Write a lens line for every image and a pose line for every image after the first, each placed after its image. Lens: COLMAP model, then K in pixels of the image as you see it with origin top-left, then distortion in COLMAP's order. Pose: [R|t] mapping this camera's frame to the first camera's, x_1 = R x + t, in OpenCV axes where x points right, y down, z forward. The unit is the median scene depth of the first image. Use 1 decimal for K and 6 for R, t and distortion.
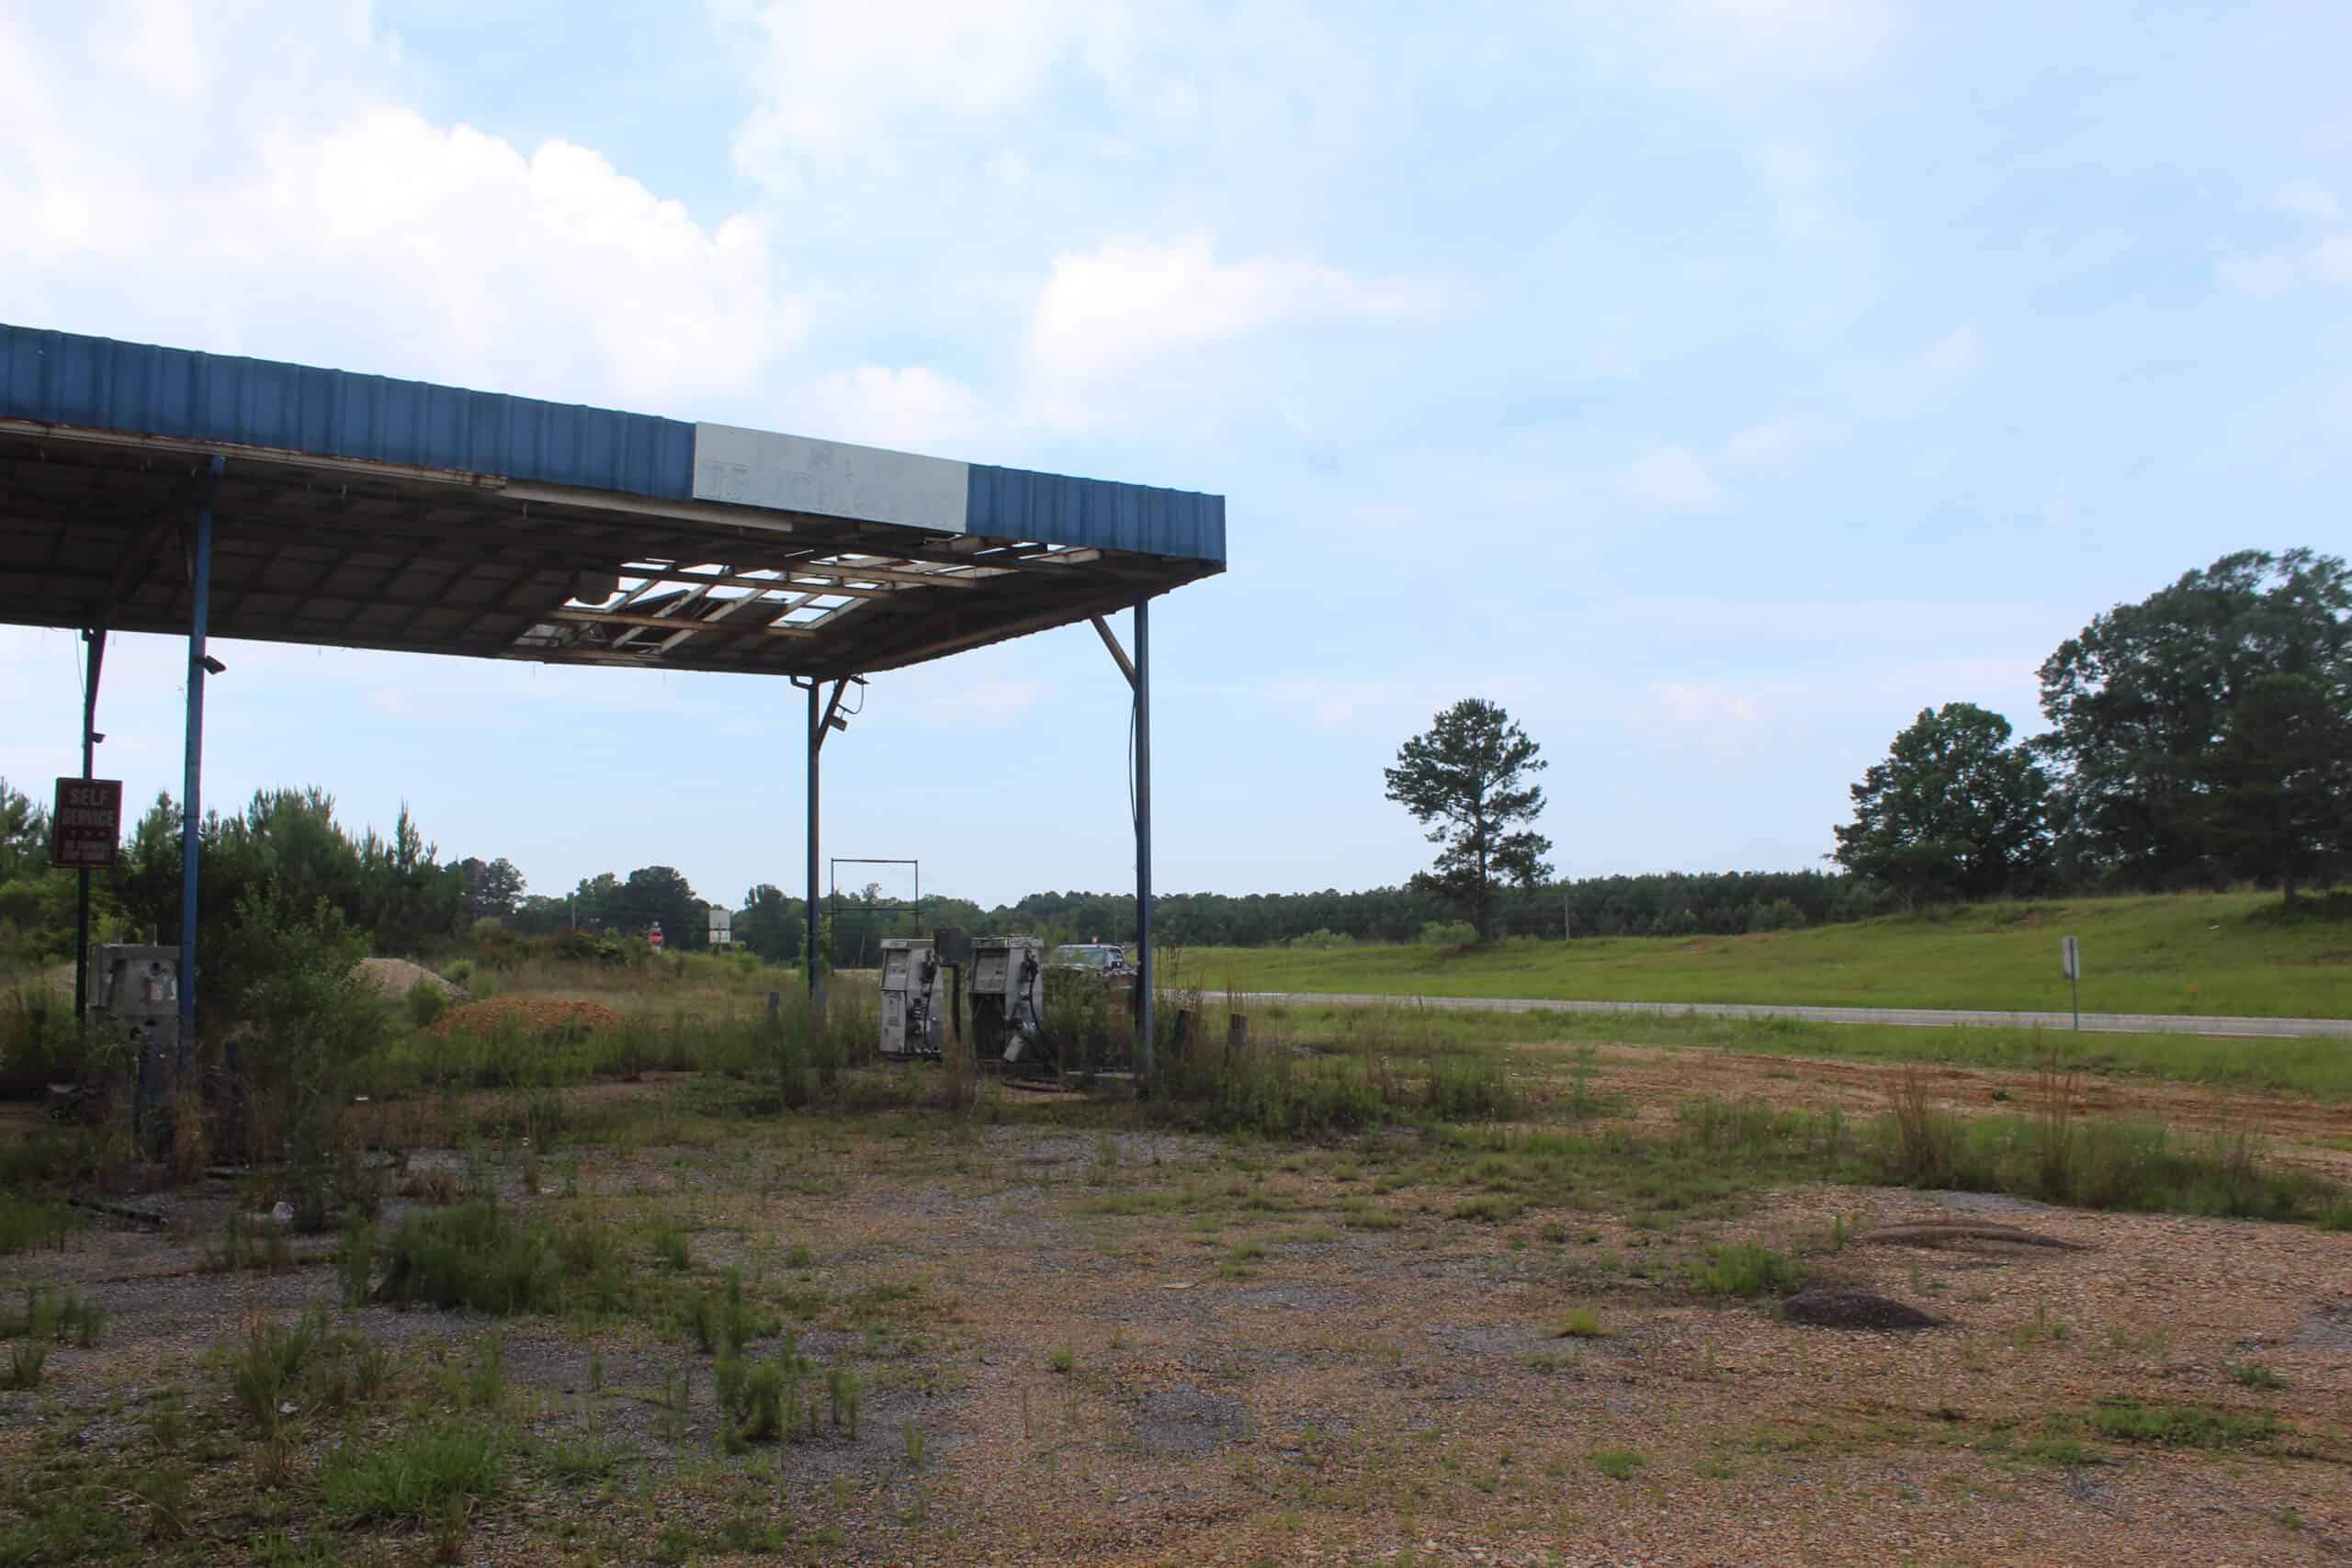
lens RADIAL K [[1948.5, 0, 1176.0], [0, 1948.5, 784.0], [0, 0, 1]] dist [-0.162065, 0.136544]
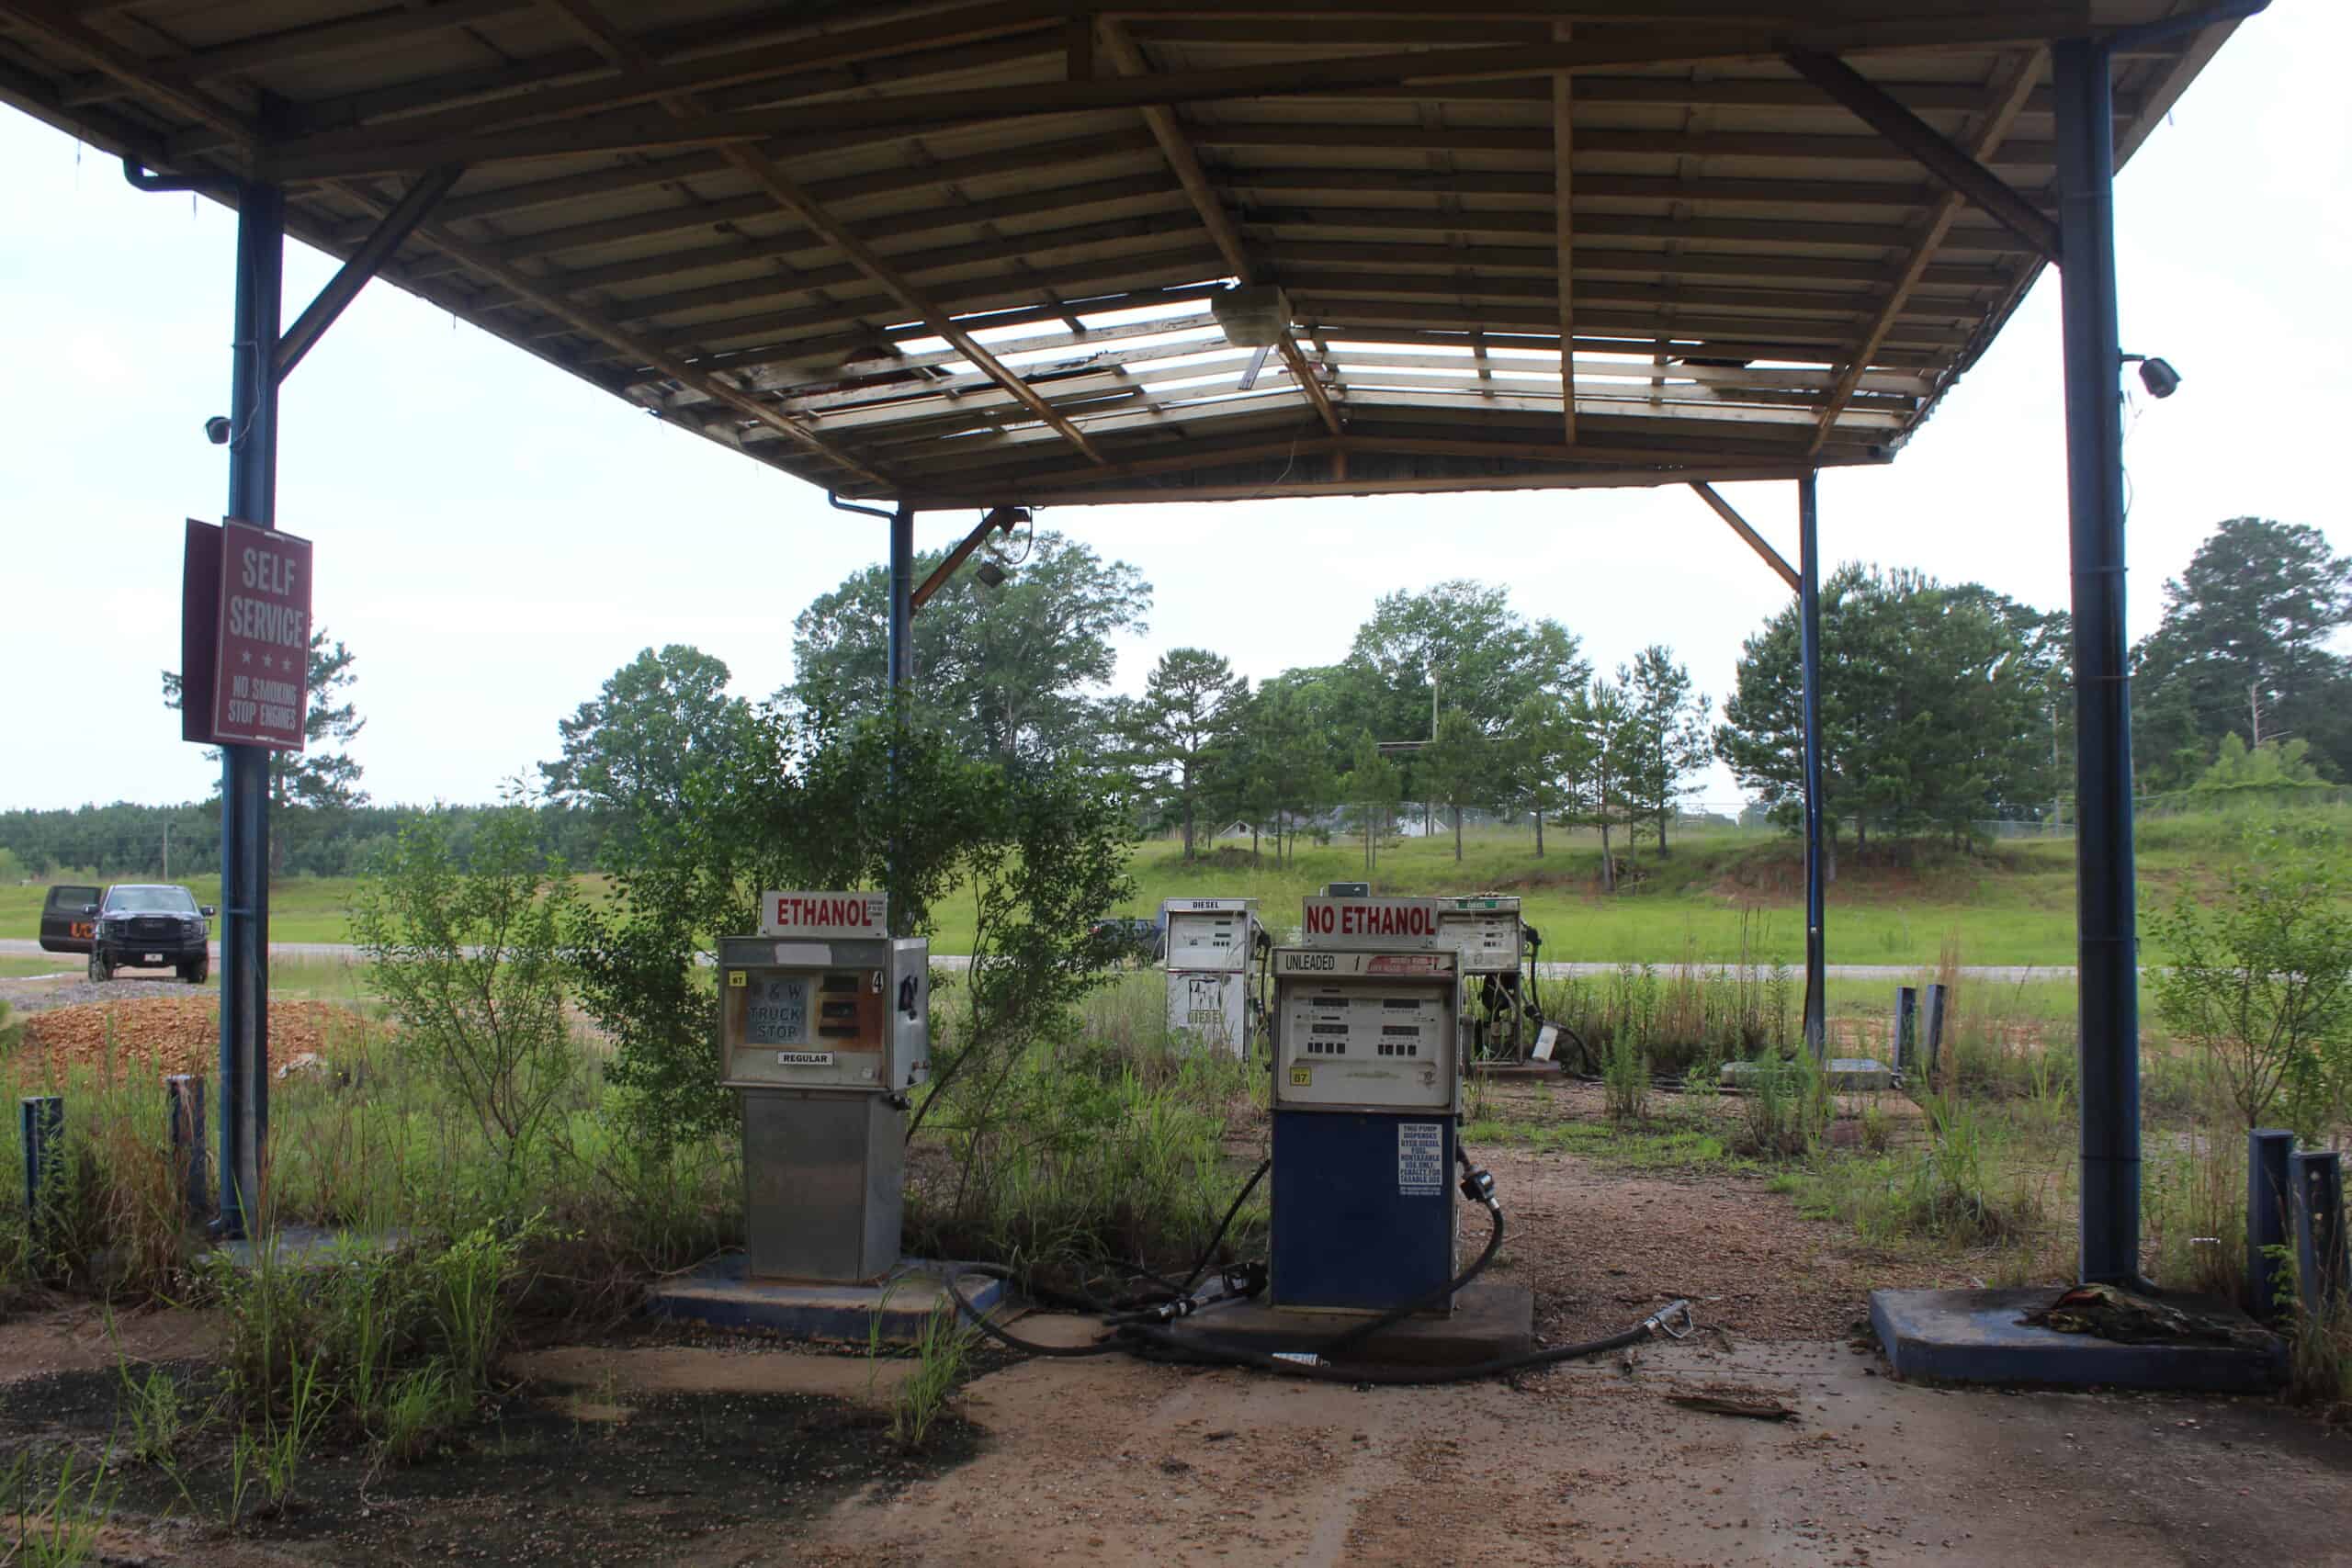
lens RADIAL K [[1960.4, 0, 1119.6], [0, 1960.4, 789.6], [0, 0, 1]] dist [0.001999, 0.001890]
pose [[0.769161, 0.034378, 0.638130, -0.084356], [-0.057914, 0.998193, 0.016029, 0.004376], [-0.636425, -0.049285, 0.769762, 0.063977]]
